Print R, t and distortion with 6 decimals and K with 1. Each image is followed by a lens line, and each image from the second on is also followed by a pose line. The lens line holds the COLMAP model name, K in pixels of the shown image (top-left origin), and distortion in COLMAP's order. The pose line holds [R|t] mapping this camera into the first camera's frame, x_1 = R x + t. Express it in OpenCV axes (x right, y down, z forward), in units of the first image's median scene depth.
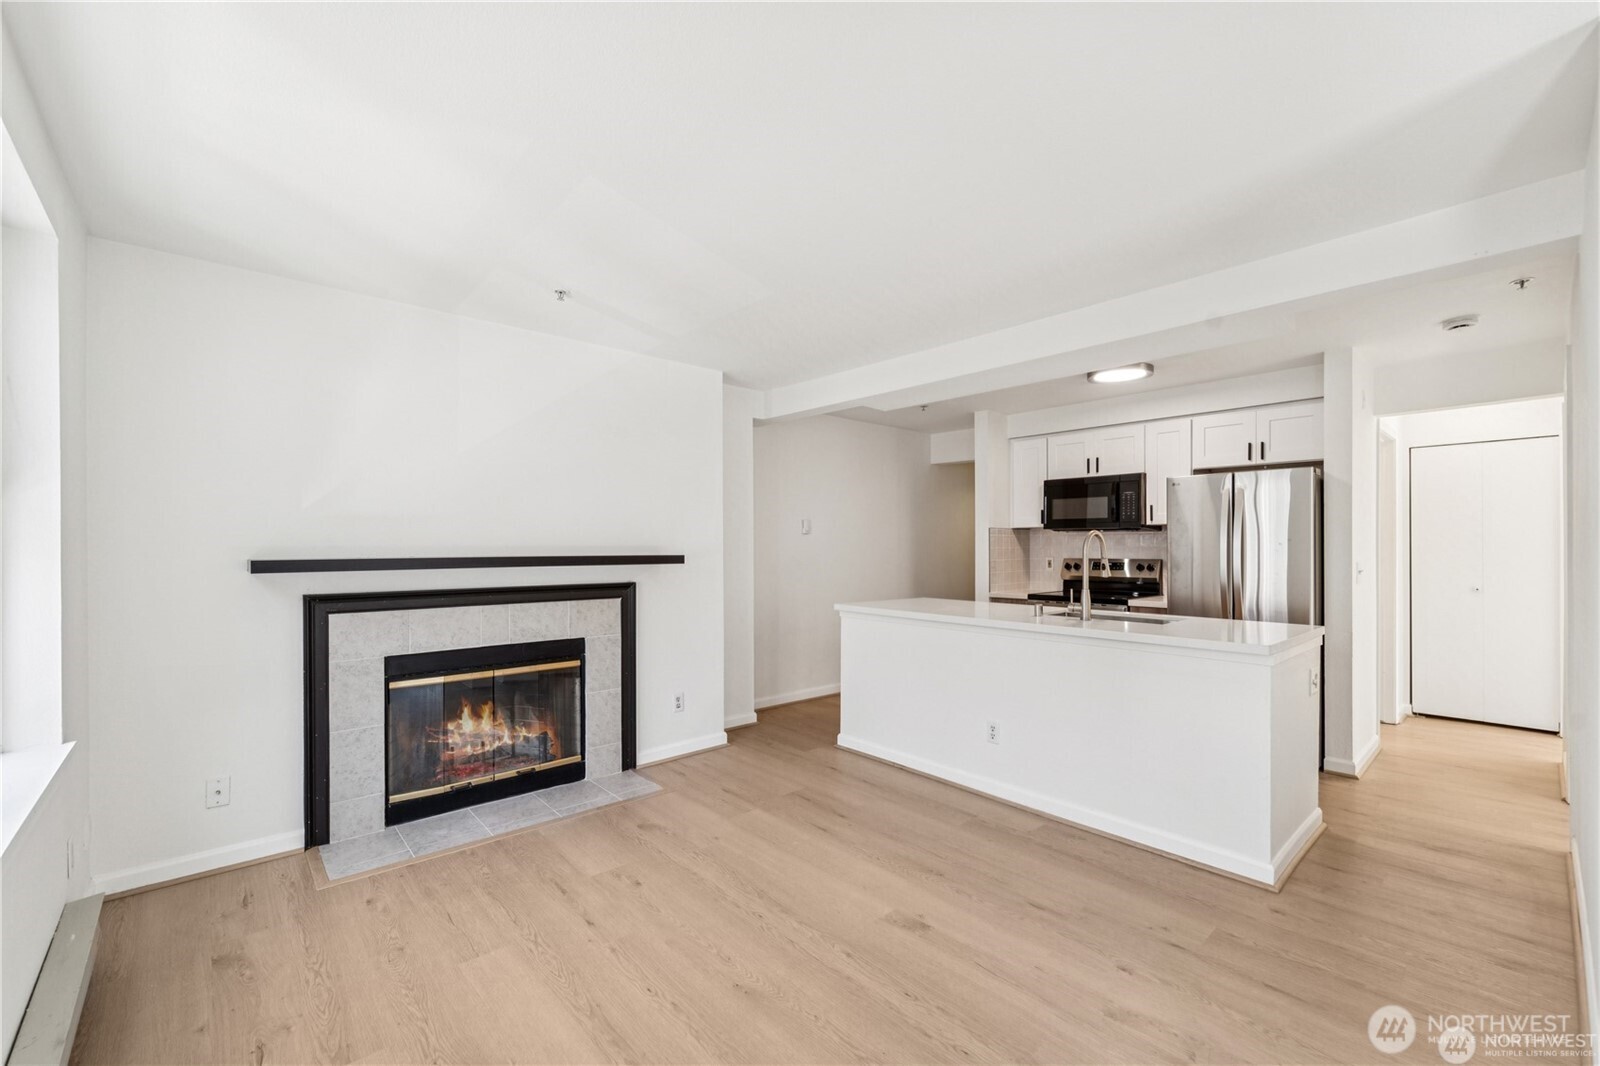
lens RADIAL K [[654.0, 0, 799.3], [0, 654.0, 552.4], [0, 0, 1]] dist [0.000914, -0.002091]
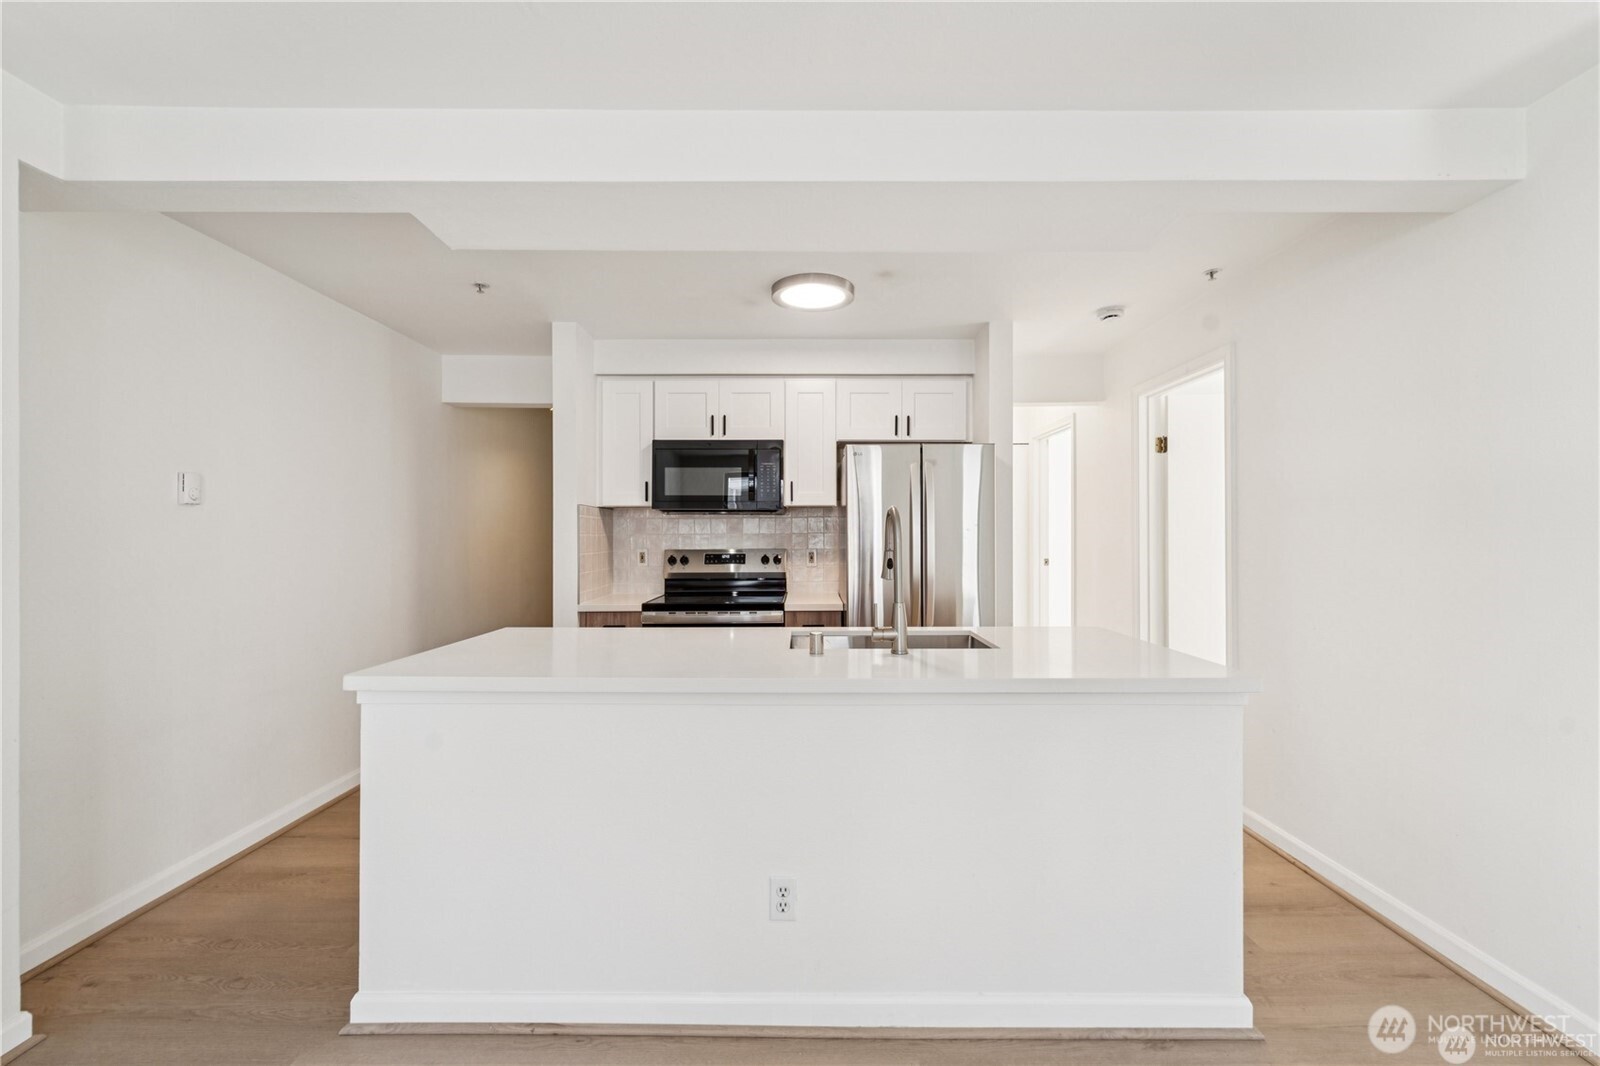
lens RADIAL K [[654.0, 0, 798.4], [0, 654.0, 532.8], [0, 0, 1]] dist [0.000914, -0.002091]
pose [[0.667401, 0.002142, 0.744696, -0.066639], [0.008064, 0.999916, -0.010103, -0.002034], [-0.744655, 0.012748, 0.667328, 0.611443]]
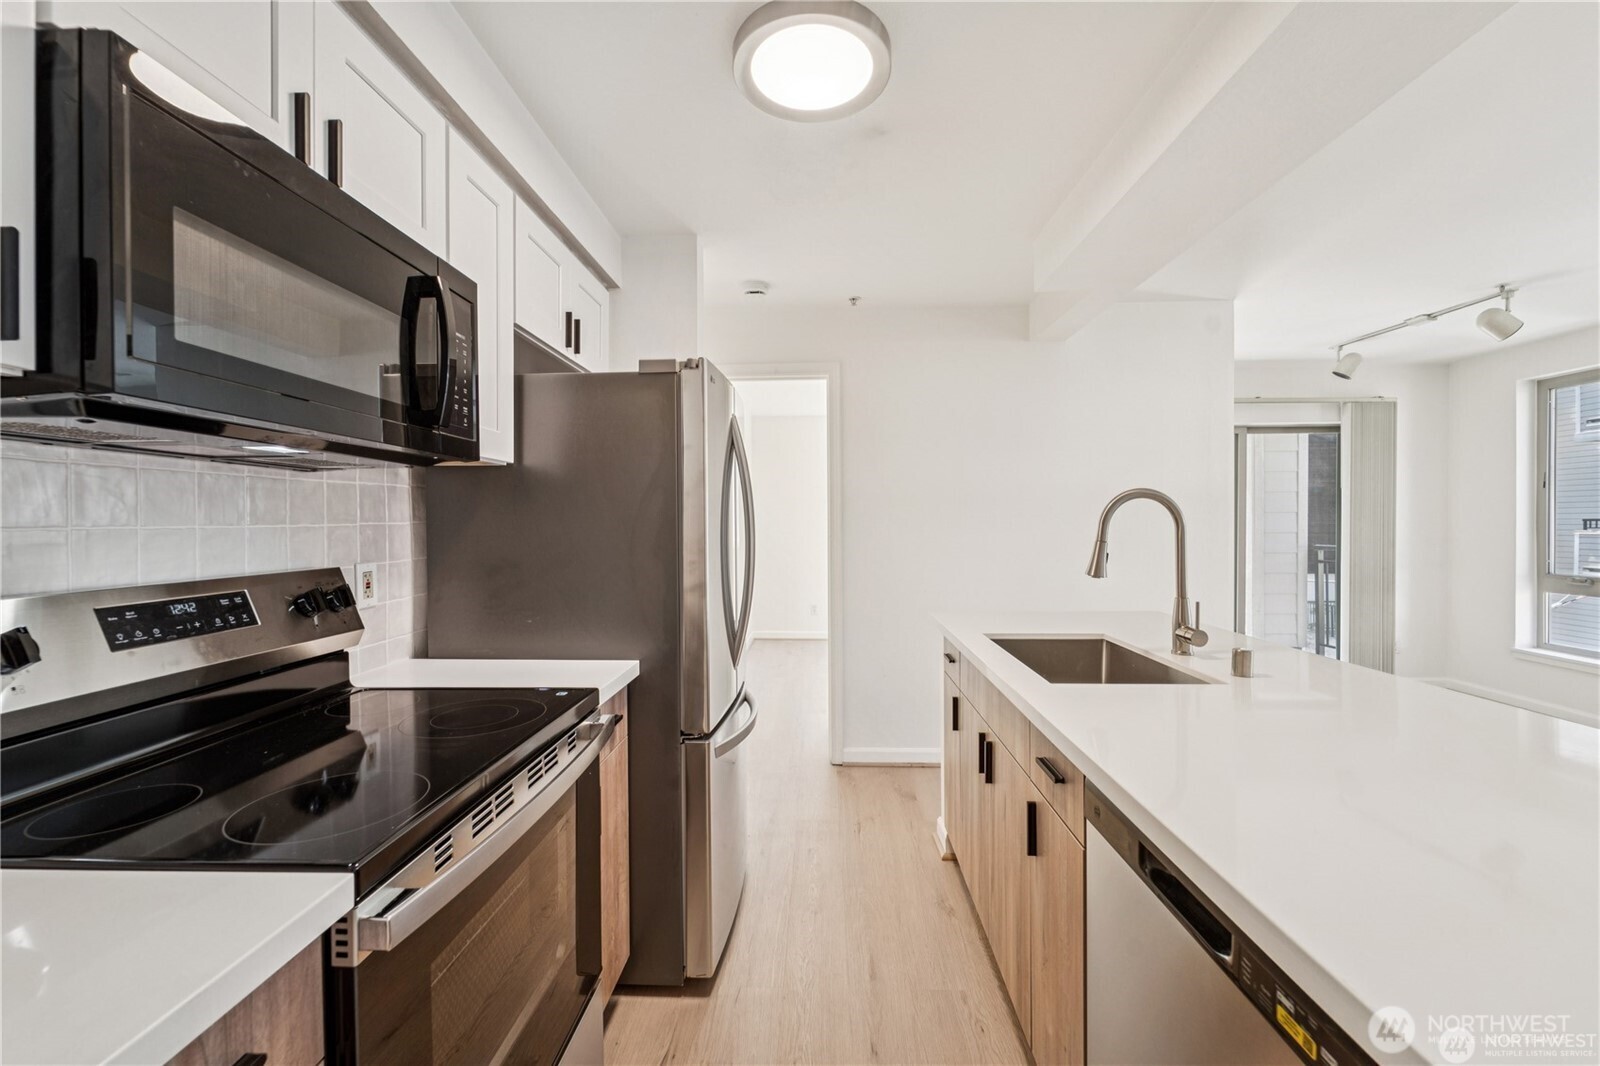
lens RADIAL K [[636.8, 0, 803.1], [0, 636.8, 527.2], [0, 0, 1]] dist [-0.003285, -0.000112]
pose [[-0.715984, -0.004486, 0.698103, 0.274189], [0.011753, 0.999760, 0.018478, -0.012886], [-0.698018, 0.021434, -0.715759, 1.467718]]
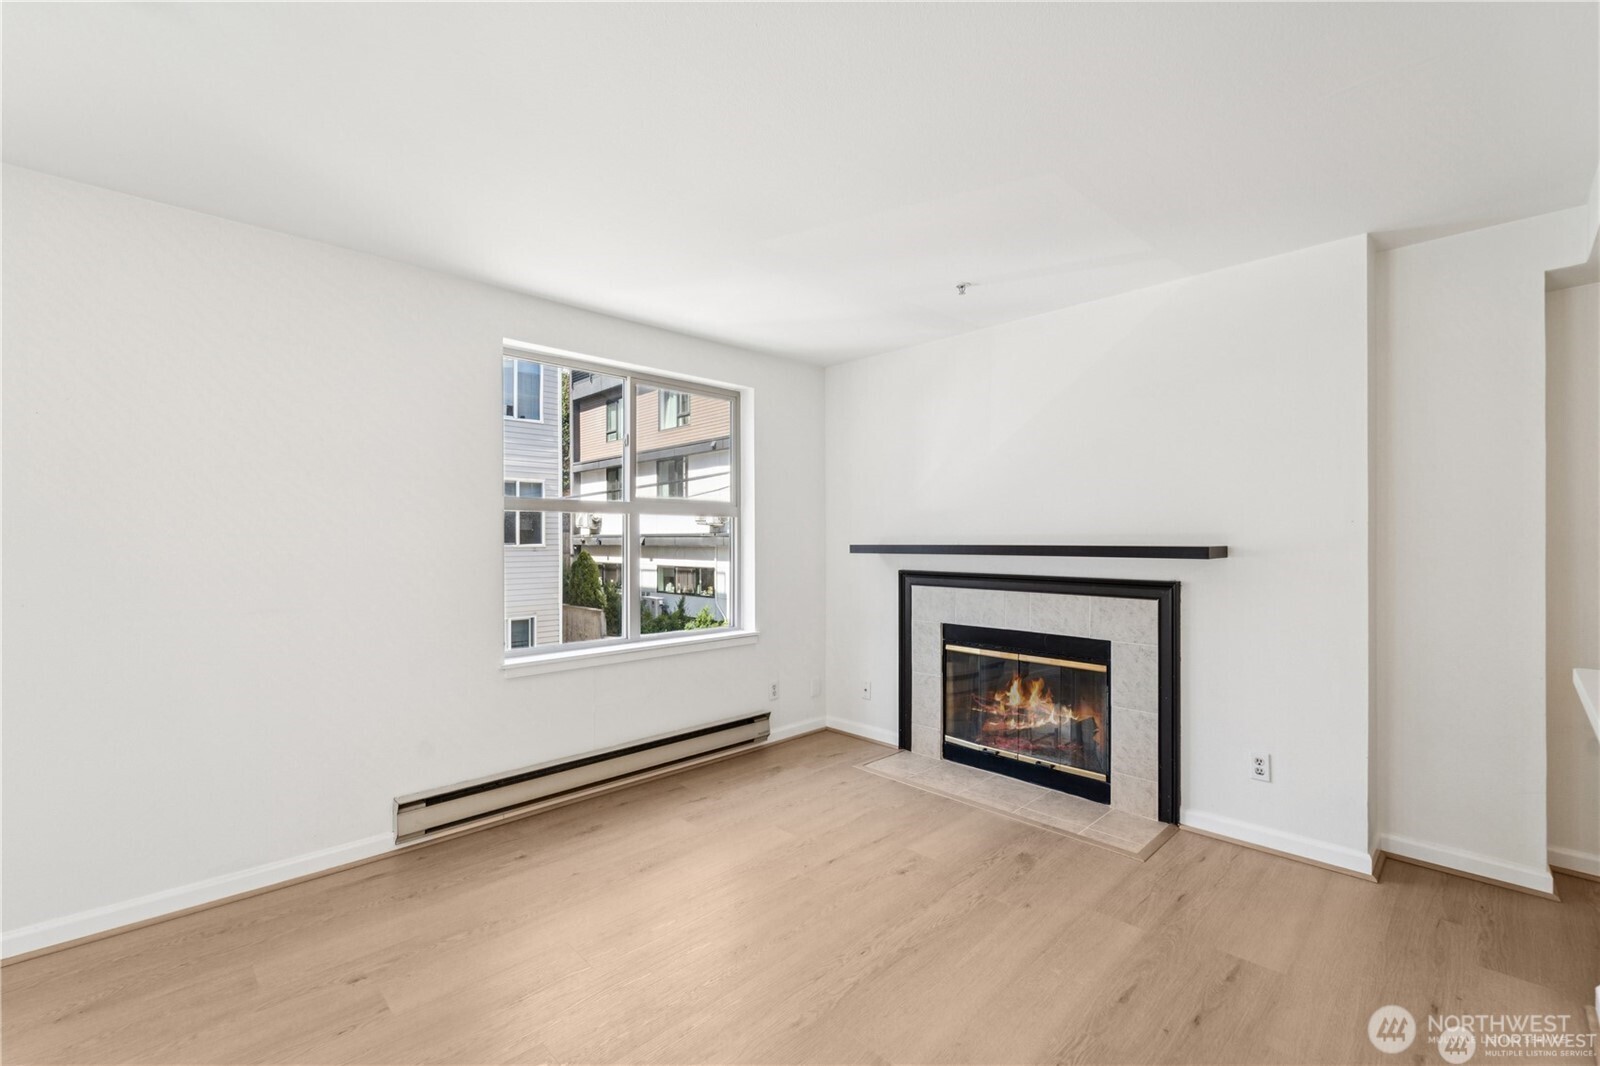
lens RADIAL K [[654.0, 0, 806.4], [0, 654.0, 544.6], [0, 0, 1]] dist [0.000914, -0.002091]
pose [[0.045564, 0.003962, -0.998954, 0.512028], [-0.008367, 0.999959, 0.003585, 0.004266], [0.998926, 0.008195, 0.045595, 0.561377]]
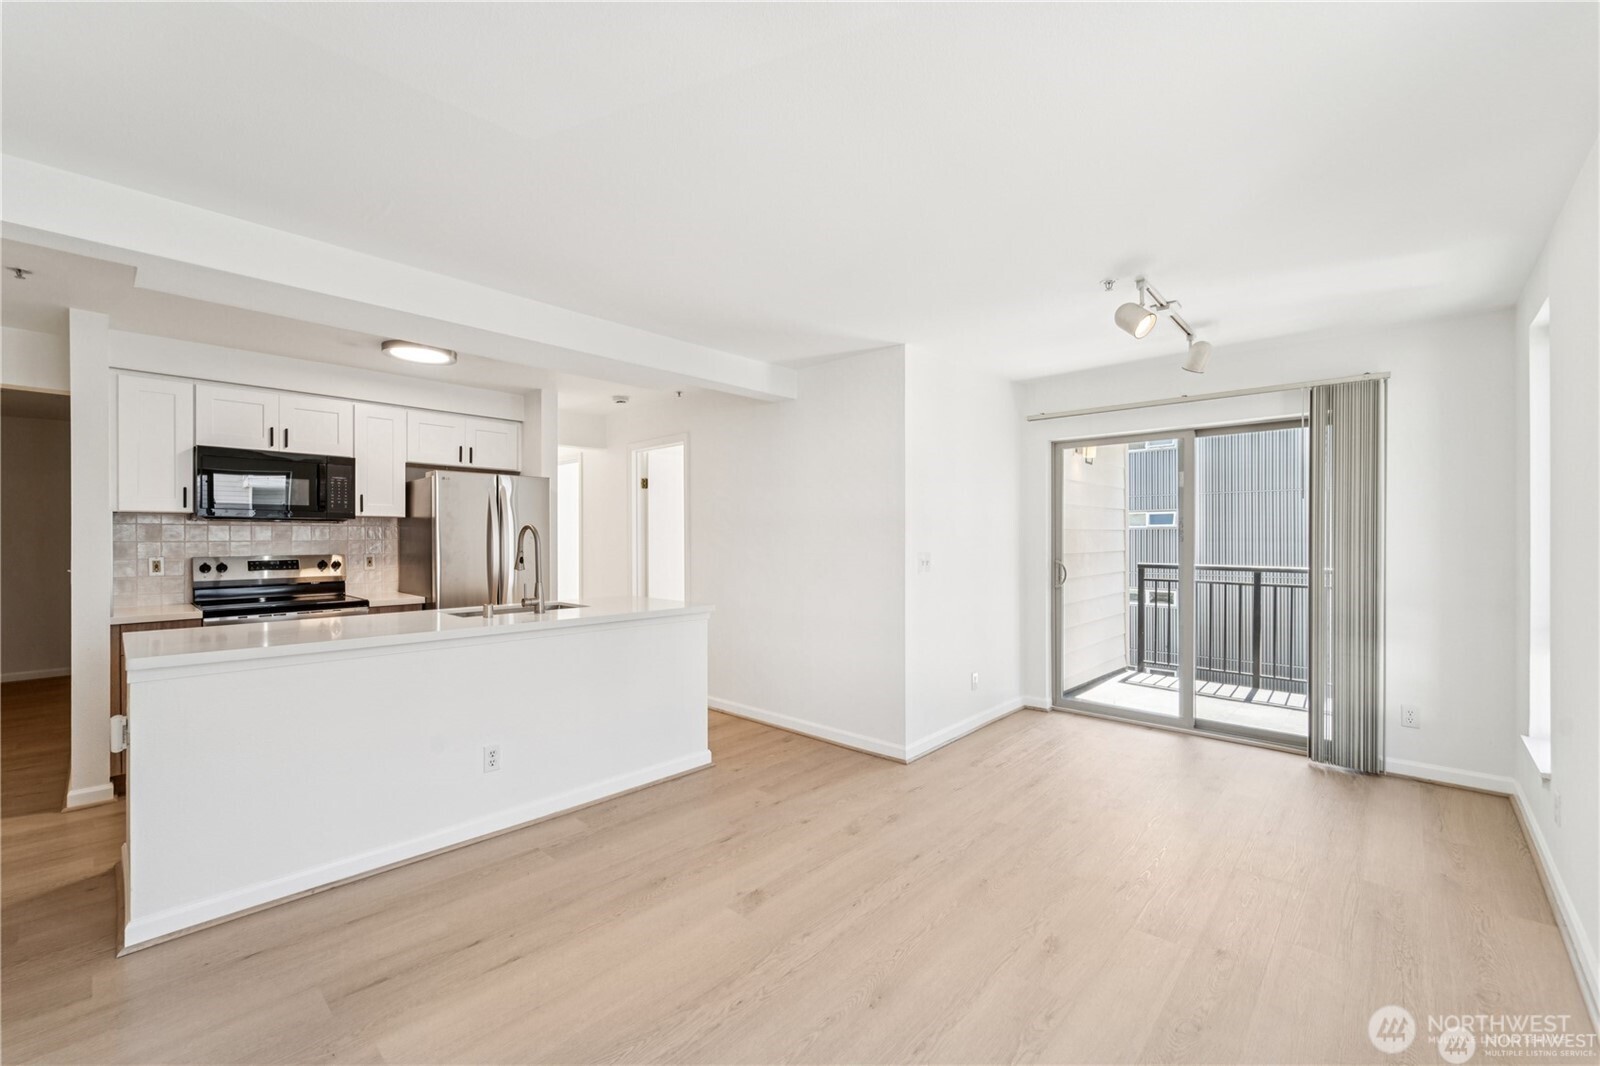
lens RADIAL K [[654.0, 0, 803.5], [0, 654.0, 536.6], [0, 0, 1]] dist [0.000914, -0.002091]
pose [[-0.093244, 0.003978, 0.995635, -0.551516], [0.011705, 0.999927, -0.002899, -0.005611], [-0.995574, 0.011384, -0.093284, 0.631638]]
